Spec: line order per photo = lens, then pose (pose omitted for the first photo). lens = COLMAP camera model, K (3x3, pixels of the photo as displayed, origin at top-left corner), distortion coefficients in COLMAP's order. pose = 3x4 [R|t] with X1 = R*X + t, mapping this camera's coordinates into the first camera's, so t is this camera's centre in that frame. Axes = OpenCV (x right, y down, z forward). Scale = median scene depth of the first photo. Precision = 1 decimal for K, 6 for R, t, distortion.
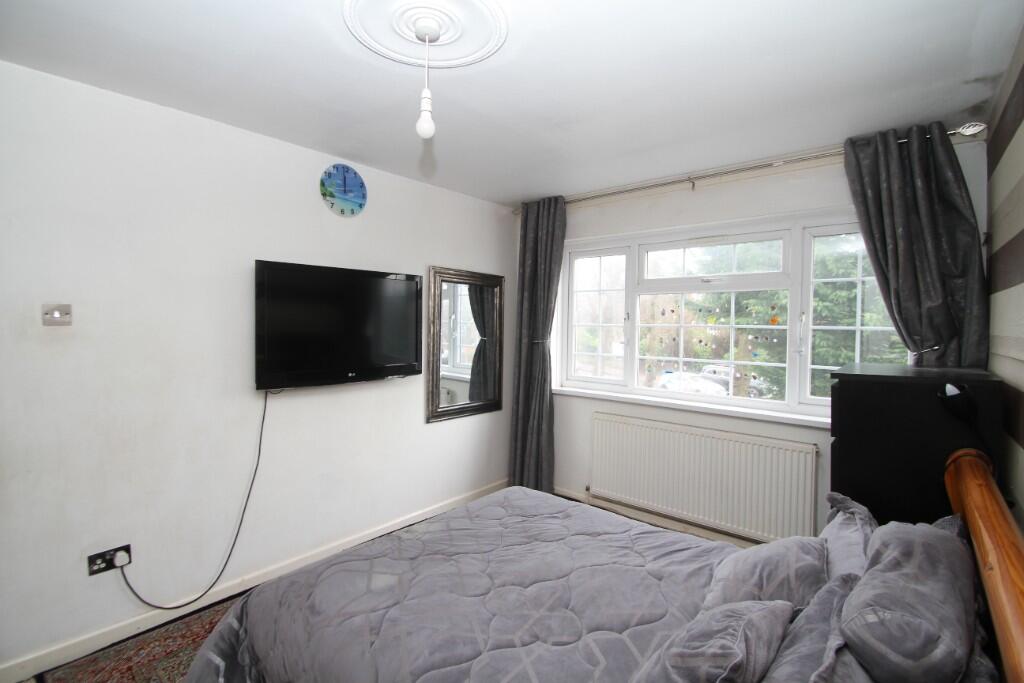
lens RADIAL K [[477.9, 0, 493.2], [0, 477.9, 332.9], [0, 0, 1]] dist [-0.000262, -0.000033]
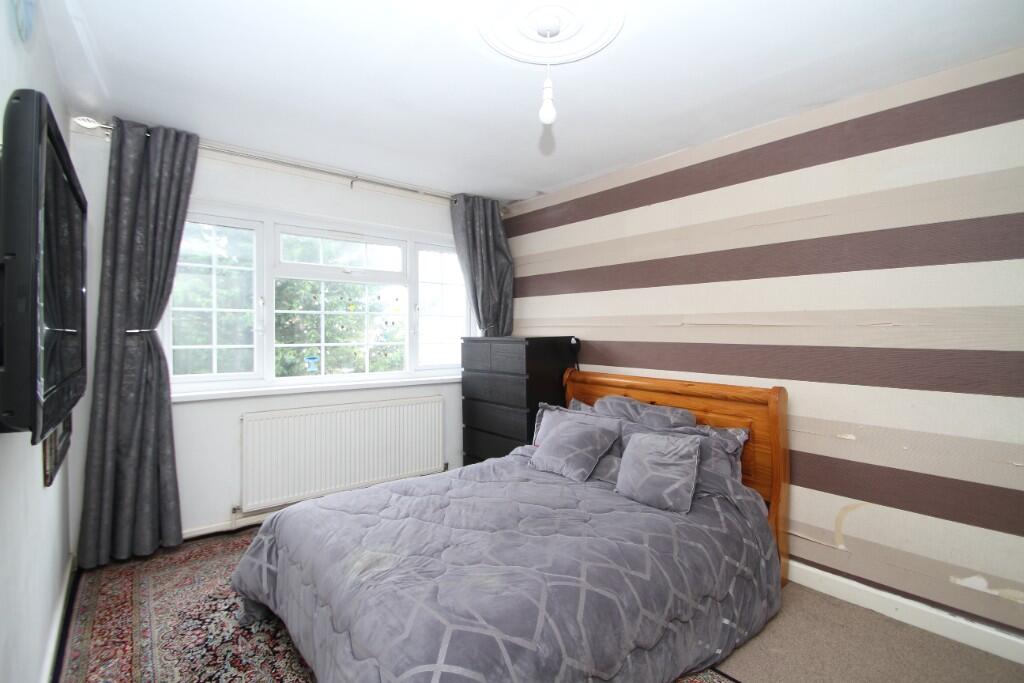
lens RADIAL K [[477.9, 0, 493.2], [0, 477.9, 332.9], [0, 0, 1]] dist [-0.000262, -0.000033]
pose [[0.196366, -0.031161, 0.980035, -0.655760], [0.005696, 0.999514, 0.030639, -0.000786], [-0.980514, -0.000434, 0.196448, 0.518960]]
